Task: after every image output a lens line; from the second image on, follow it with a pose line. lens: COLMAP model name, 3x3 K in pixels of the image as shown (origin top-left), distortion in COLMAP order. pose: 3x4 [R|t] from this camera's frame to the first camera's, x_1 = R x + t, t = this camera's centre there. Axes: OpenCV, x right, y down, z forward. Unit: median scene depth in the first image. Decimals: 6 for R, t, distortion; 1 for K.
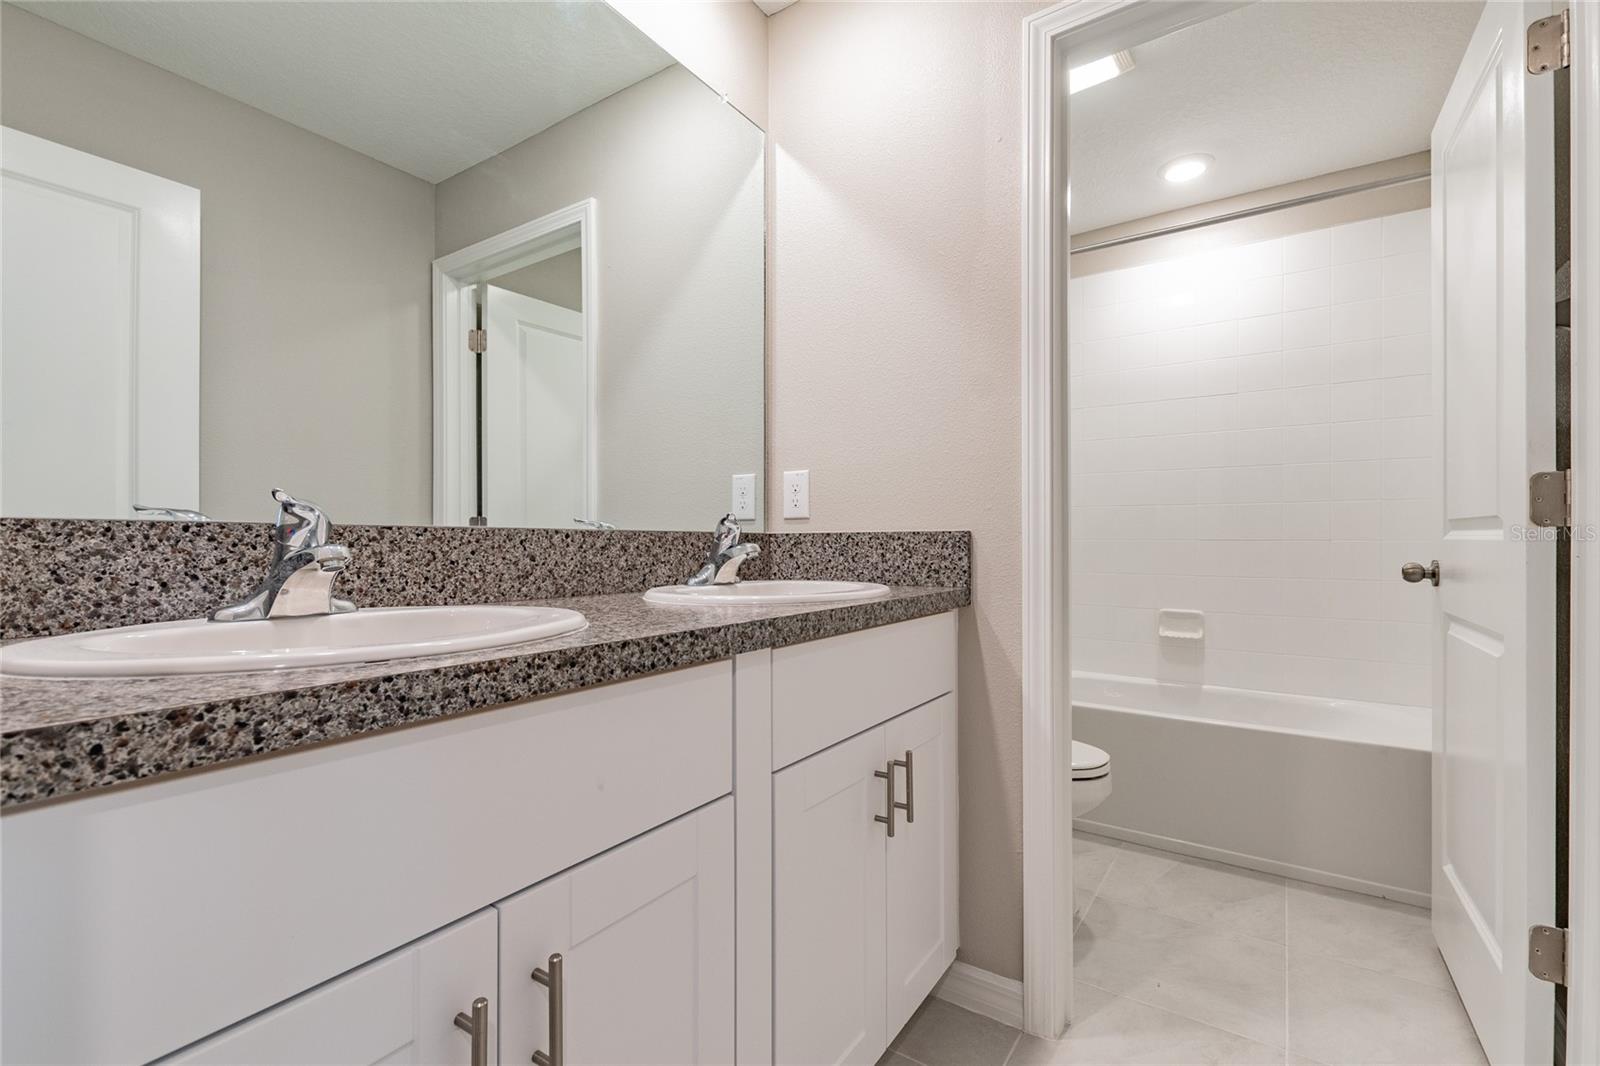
lens RADIAL K [[697.0, 0, 792.0], [0, 697.0, 530.1], [0, 0, 1]] dist [0.001828, -0.000108]
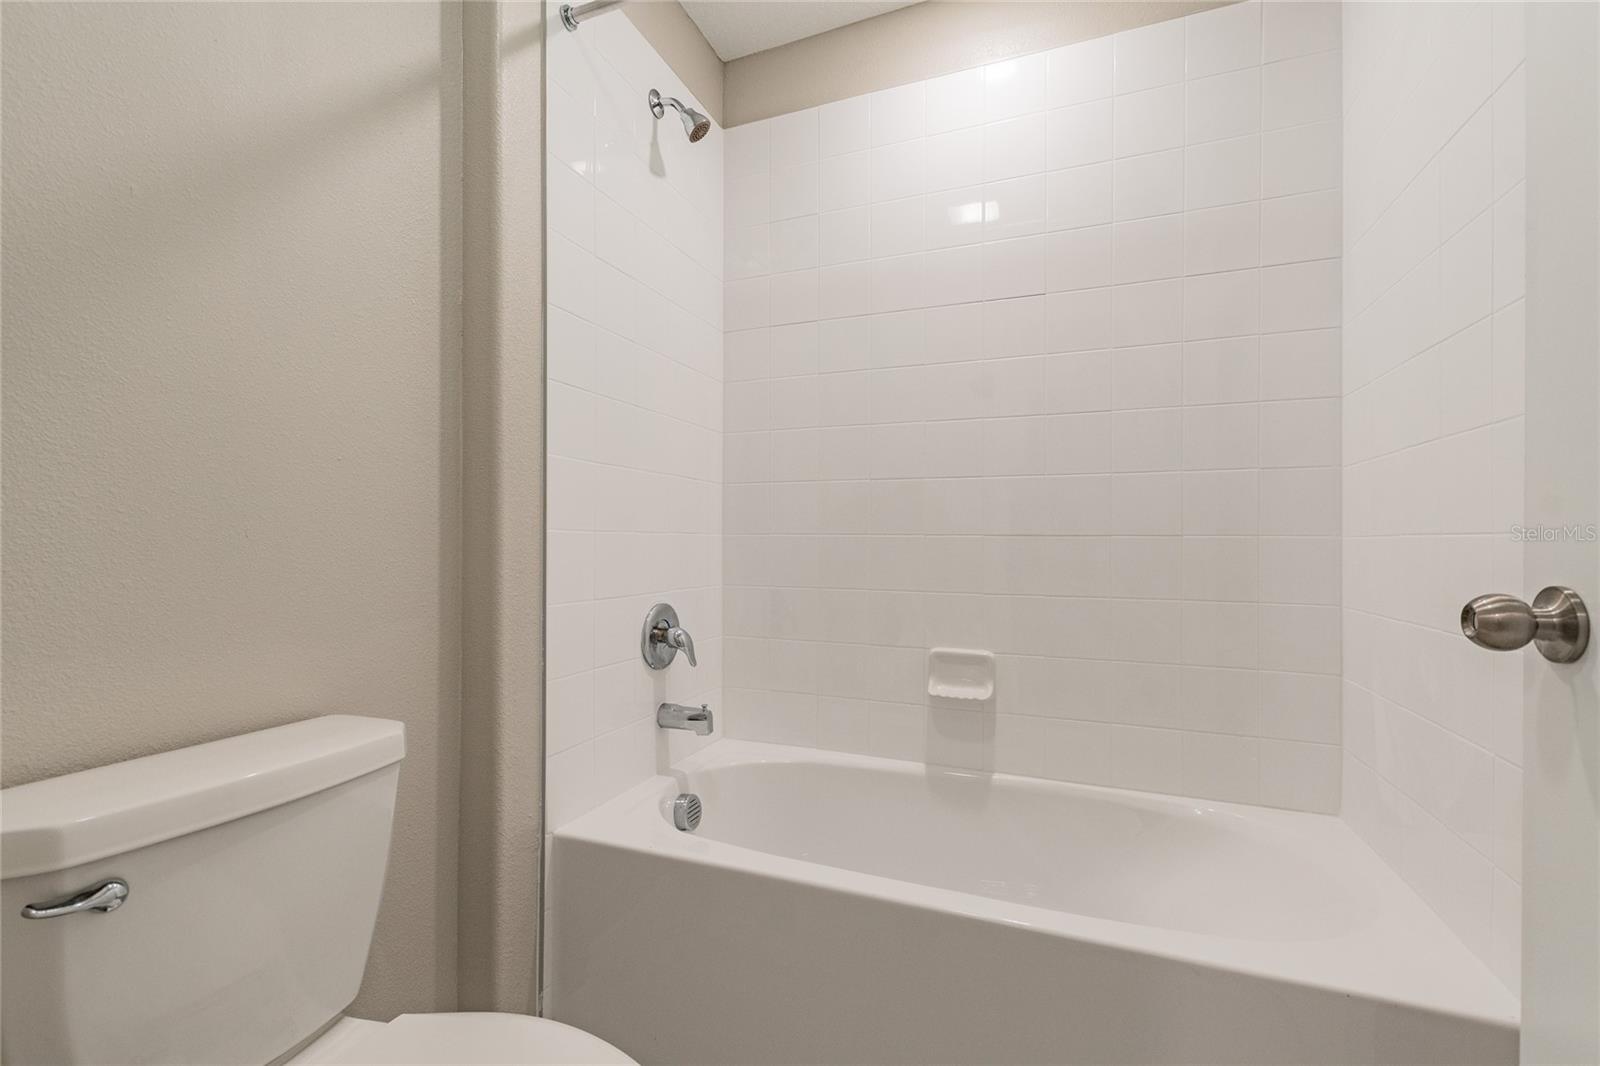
lens RADIAL K [[711.2, 0, 790.9], [0, 711.2, 537.9], [0, 0, 1]] dist [0.003924, -0.000148]
pose [[0.977236, -0.004435, 0.212110, 0.286676], [0.001761, 0.999917, 0.012795, 0.009081], [-0.212150, -0.012130, 0.977162, 0.435146]]
